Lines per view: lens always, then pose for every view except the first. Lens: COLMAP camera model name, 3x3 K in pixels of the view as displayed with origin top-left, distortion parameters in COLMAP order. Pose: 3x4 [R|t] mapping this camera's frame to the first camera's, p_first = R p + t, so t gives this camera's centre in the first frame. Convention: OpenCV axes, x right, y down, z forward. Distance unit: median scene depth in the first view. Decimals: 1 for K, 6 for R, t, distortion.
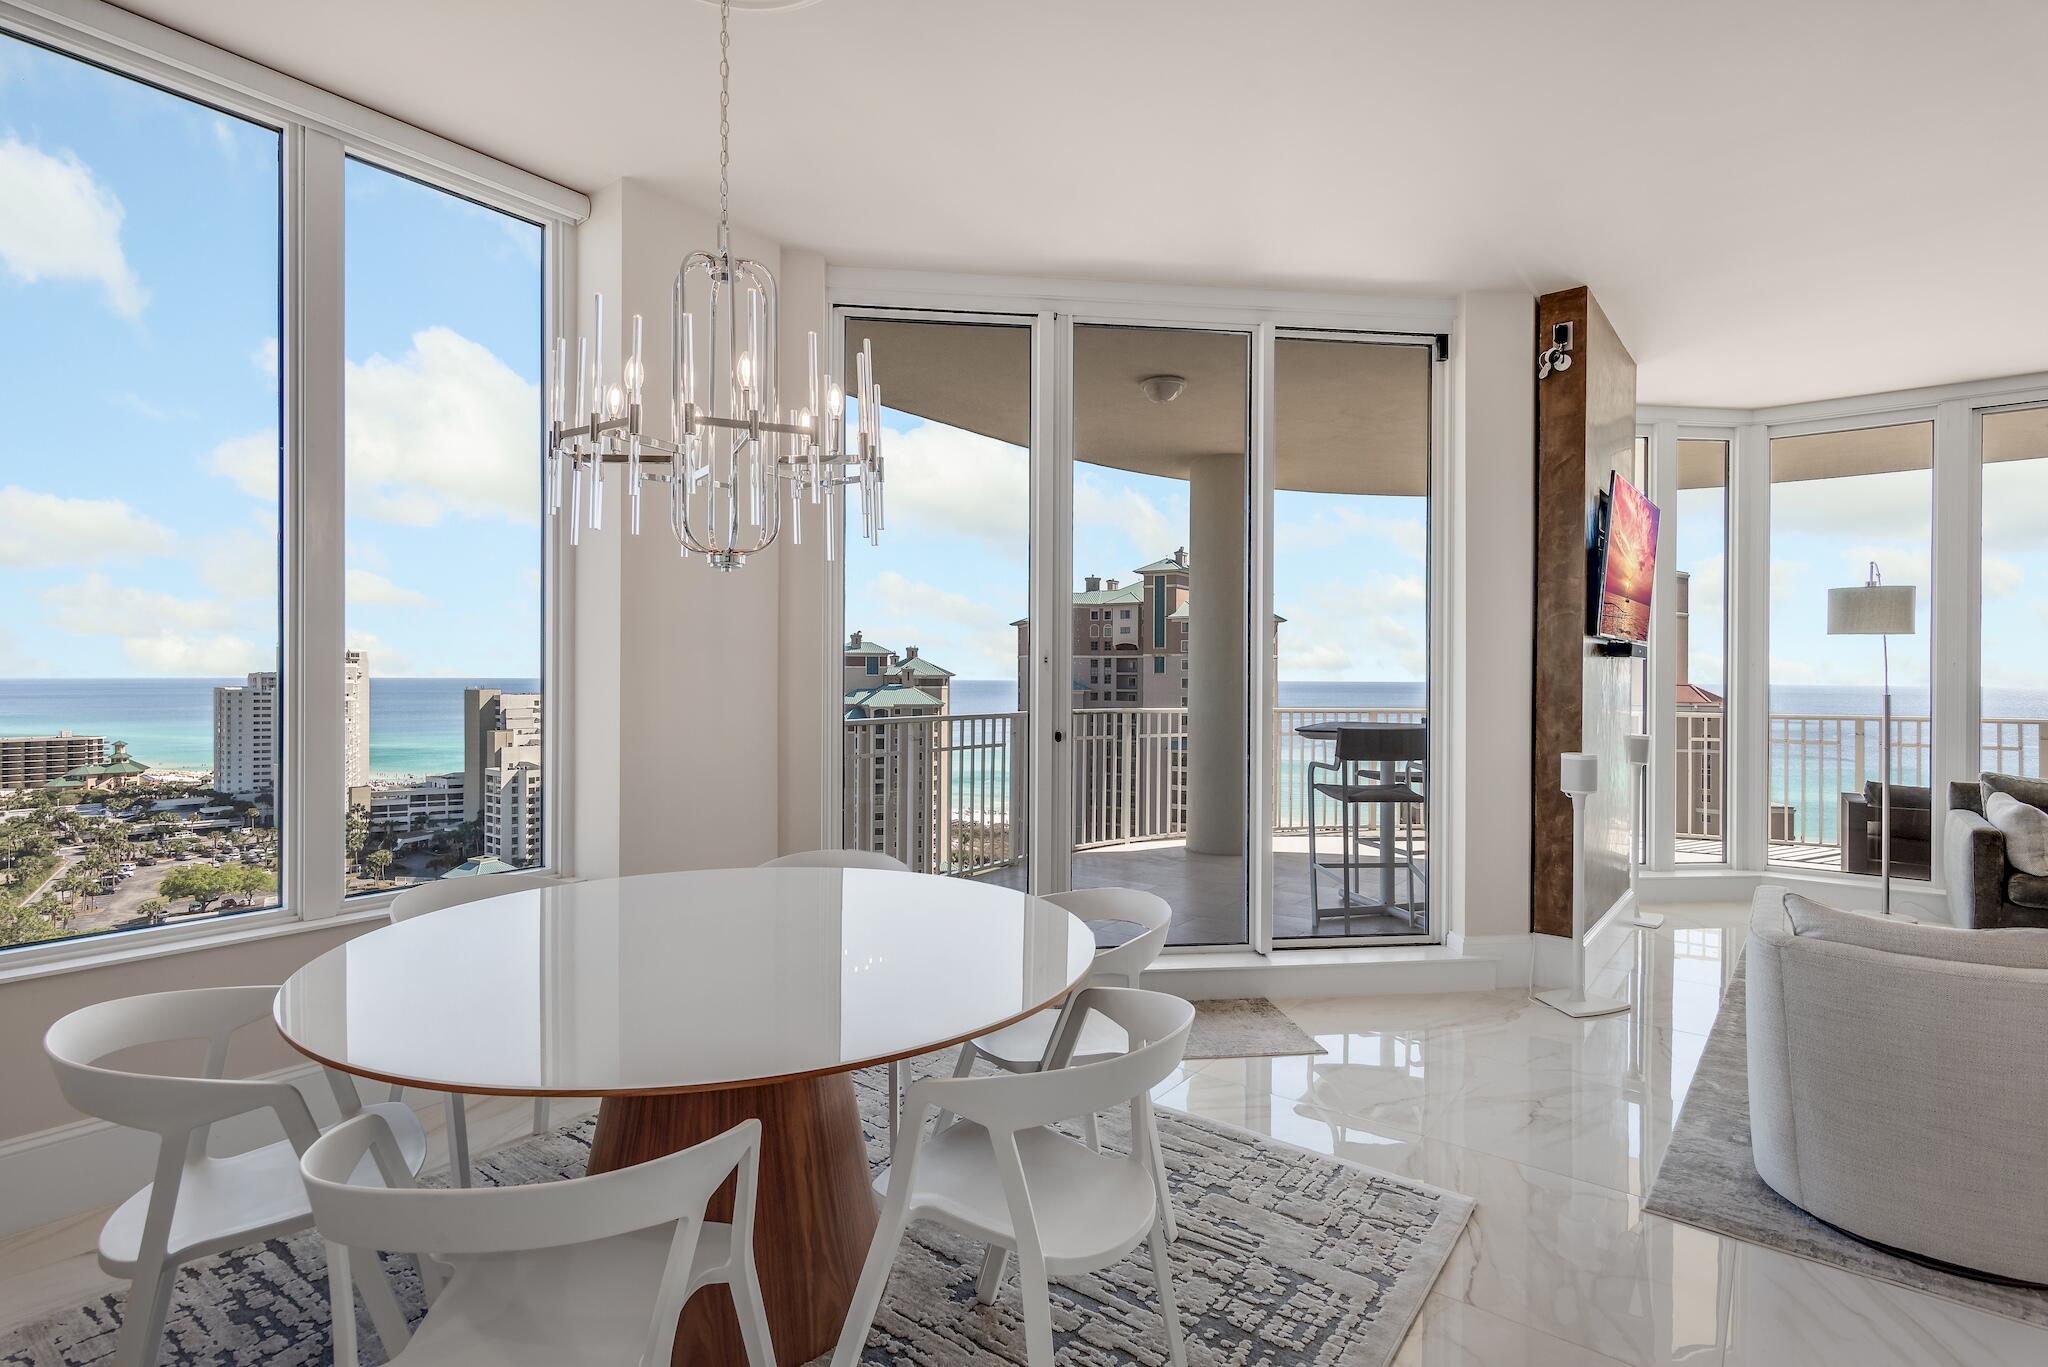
lens RADIAL K [[1006.3, 0, 1032.5], [0, 1006.3, 687.3], [0, 0, 1]] dist [0.001409, 0.000057]
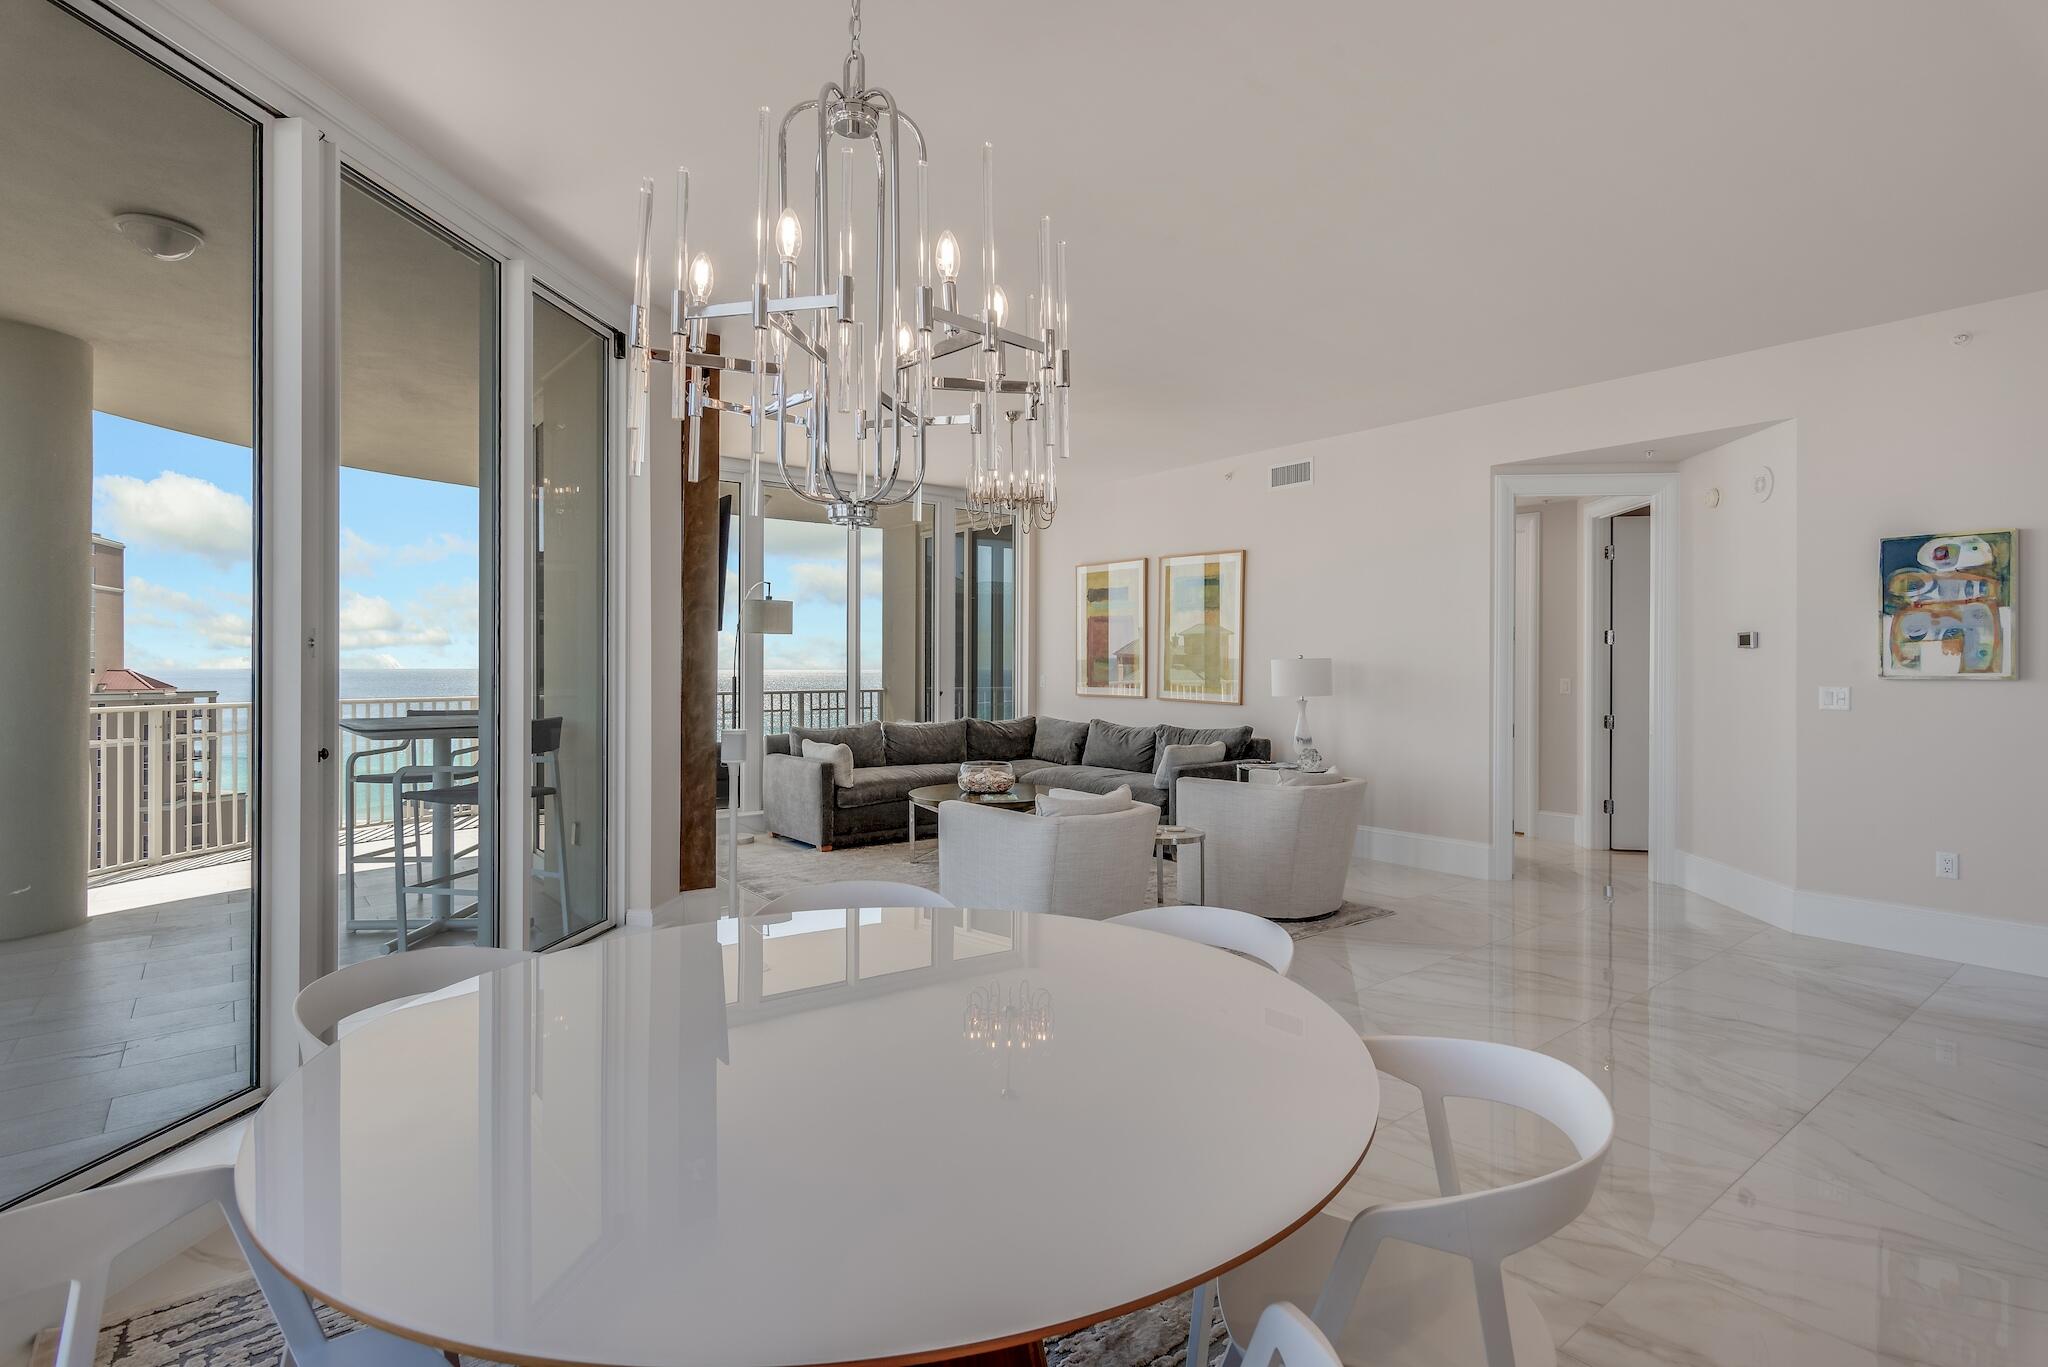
lens RADIAL K [[999.8, 0, 1034.2], [0, 999.8, 671.7], [0, 0, 1]] dist [-0.000251, 0.000588]
pose [[0.227723, -0.007110, 0.973700, -0.407059], [0.005754, 0.999966, 0.005956, -0.005284], [-0.973709, 0.004247, 0.227756, 0.290806]]
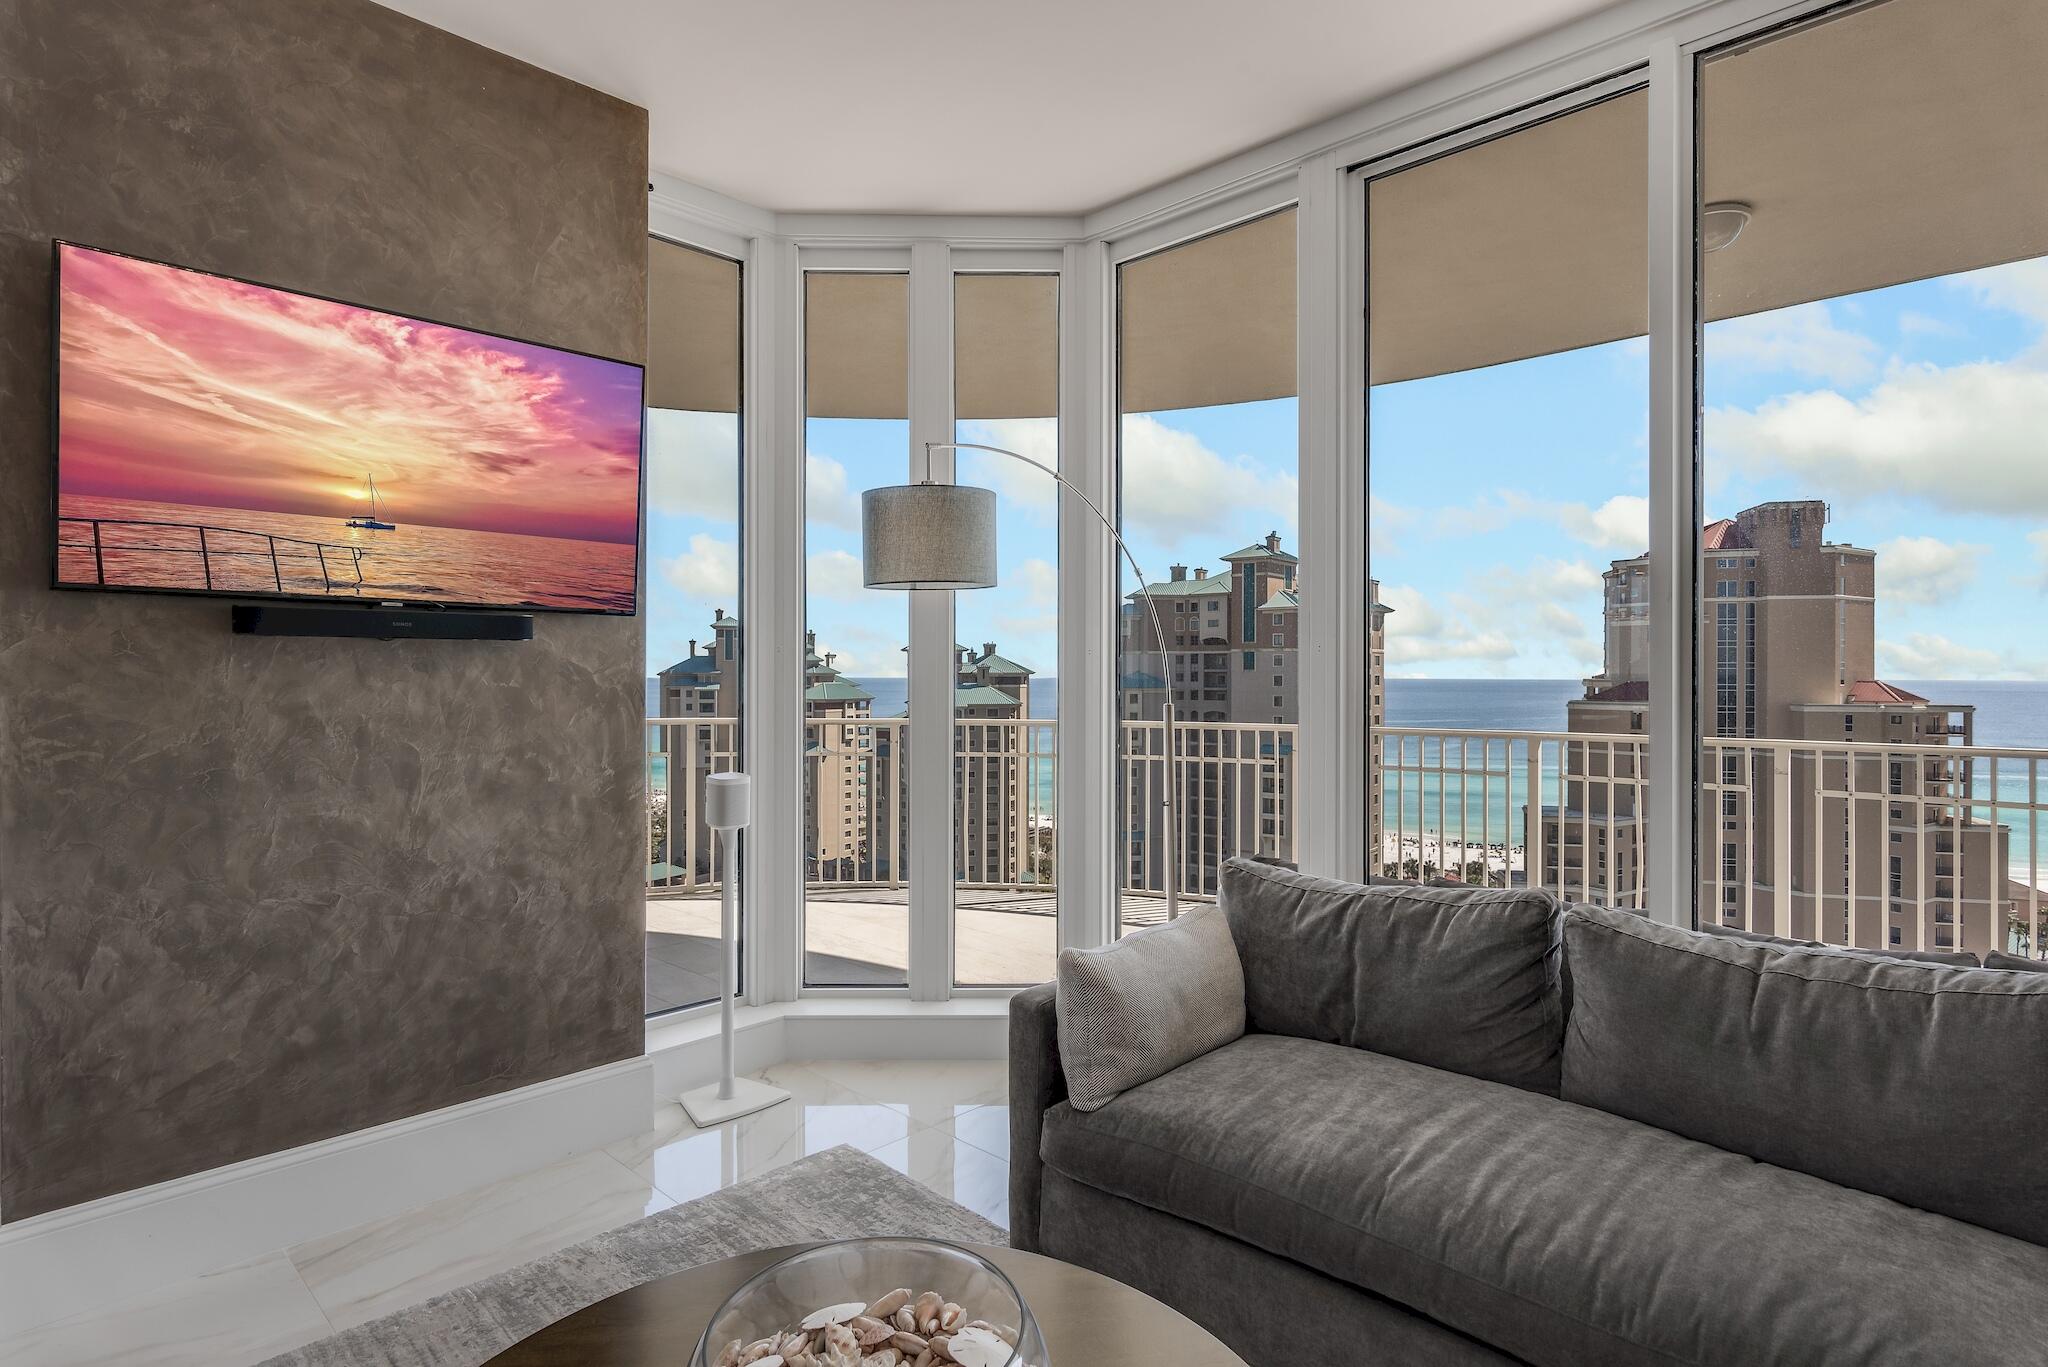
lens RADIAL K [[1071.2, 0, 1024.0], [0, 1071.2, 683.5], [0, 0, 1]] dist [0.002047, 0.000181]
pose [[0.994518, -0.002572, -0.104536, 0.793228], [0.002351, 0.999995, -0.002241, -0.002836], [0.104541, 0.001983, 0.994519, 0.402264]]
